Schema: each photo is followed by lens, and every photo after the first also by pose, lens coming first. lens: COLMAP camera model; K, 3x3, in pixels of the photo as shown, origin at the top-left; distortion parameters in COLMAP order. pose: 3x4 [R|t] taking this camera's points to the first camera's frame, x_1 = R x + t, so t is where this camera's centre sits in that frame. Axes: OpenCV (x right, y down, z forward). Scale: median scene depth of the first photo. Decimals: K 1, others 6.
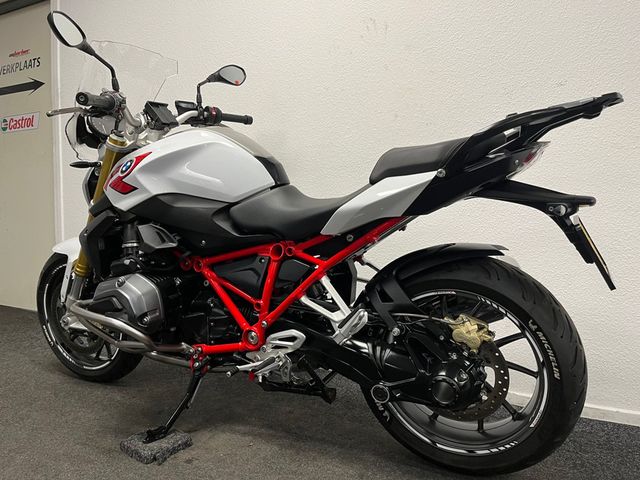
lens RADIAL K [[481.9, 0, 321.8], [0, 481.9, 237.0], [0, 0, 1]] dist [0.062491, -0.080954]
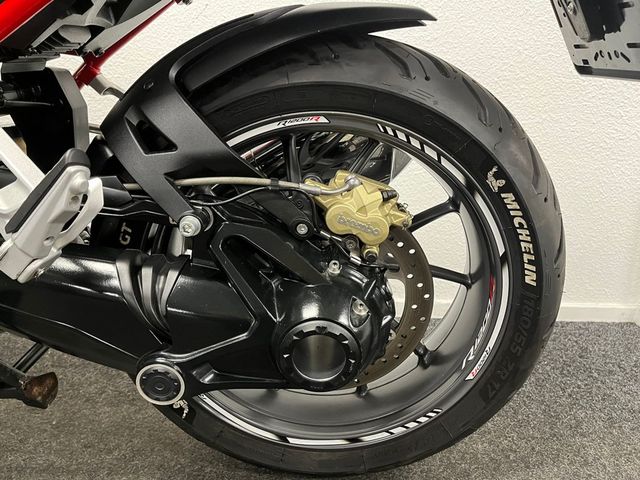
lens RADIAL K [[481.9, 0, 318.2], [0, 481.9, 238.4], [0, 0, 1]] dist [0.062491, -0.080954]
pose [[0.908534, -0.107364, 0.403780, 0.090319], [0.022920, 0.977772, 0.208416, 0.128680], [-0.417181, -0.180098, 0.890800, 0.617882]]
